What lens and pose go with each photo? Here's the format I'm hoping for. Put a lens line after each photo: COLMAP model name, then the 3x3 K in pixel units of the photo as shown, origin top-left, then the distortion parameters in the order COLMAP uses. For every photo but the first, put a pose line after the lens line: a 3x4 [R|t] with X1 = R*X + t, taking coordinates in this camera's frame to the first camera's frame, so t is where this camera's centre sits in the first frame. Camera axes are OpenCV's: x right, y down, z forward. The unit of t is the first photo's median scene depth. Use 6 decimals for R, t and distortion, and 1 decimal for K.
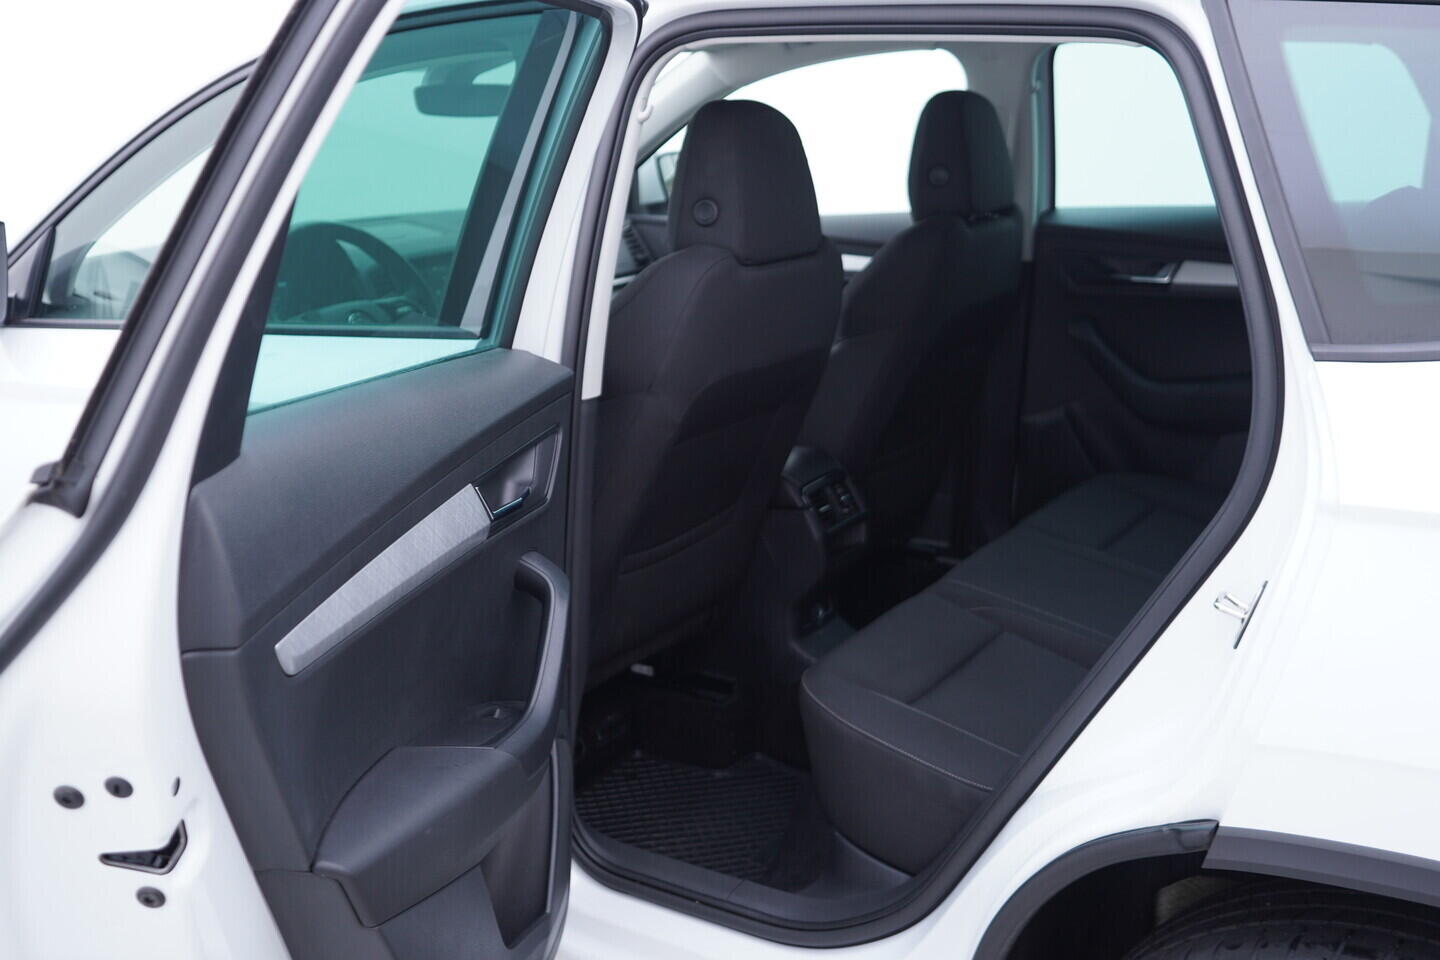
lens RADIAL K [[1492.7, 0, 720.0], [0, 1492.7, 480.0], [0, 0, 1]] dist [0.005243, 0.008680]
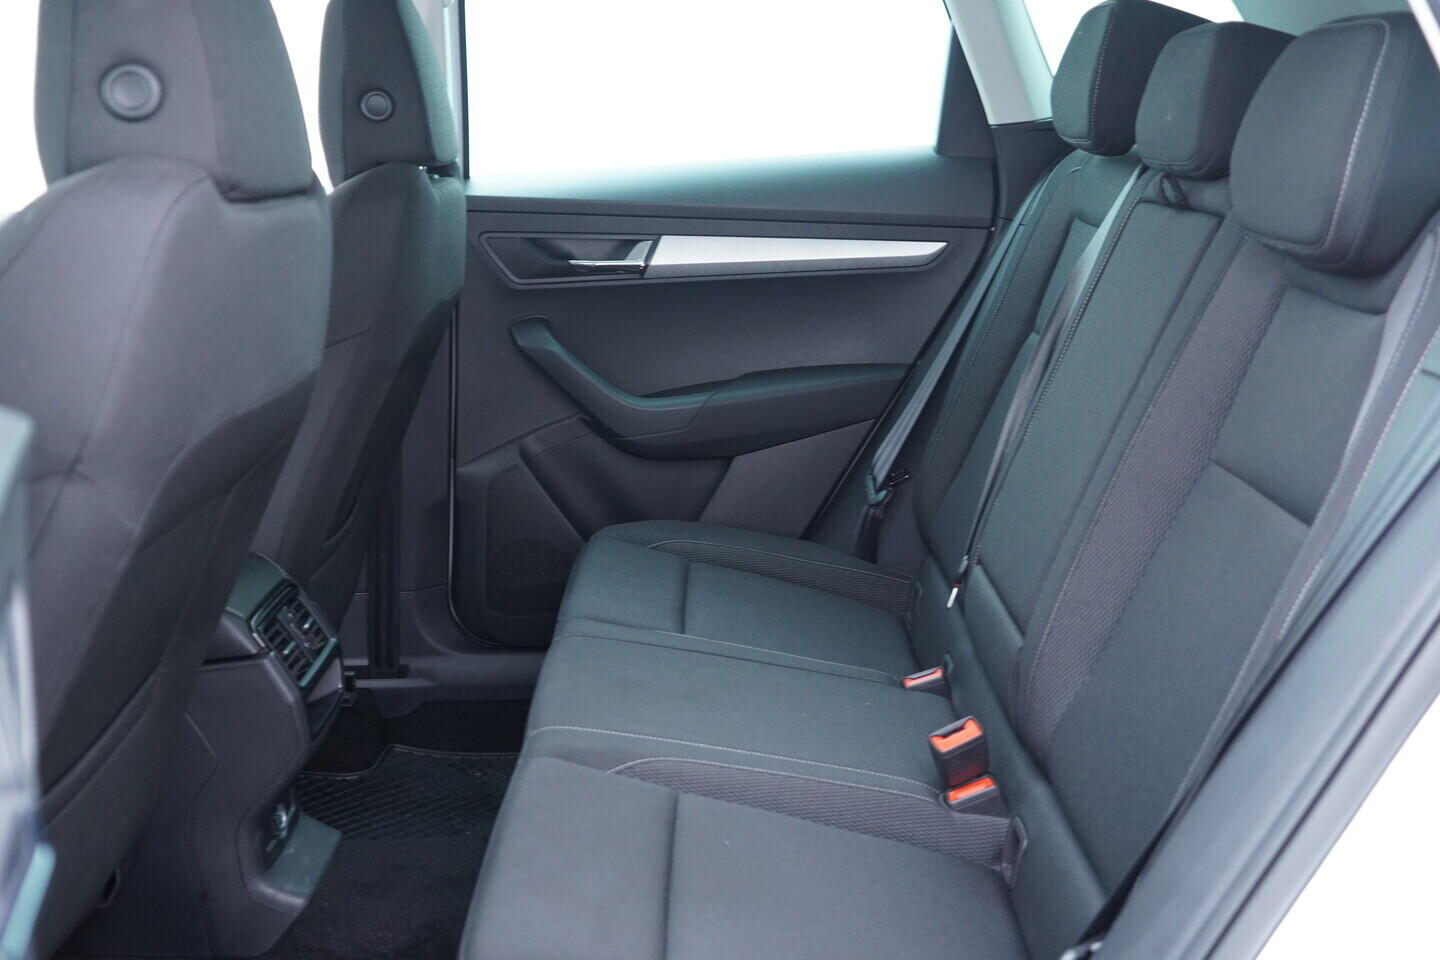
lens RADIAL K [[1492.7, 0, 720.0], [0, 1492.7, 480.0], [0, 0, 1]] dist [0.005243, 0.008680]
pose [[0.833558, -0.126361, 0.537786, -0.097040], [0.149415, 0.988774, 0.000737, -0.021784], [-0.531842, 0.079739, 0.843081, 0.388742]]
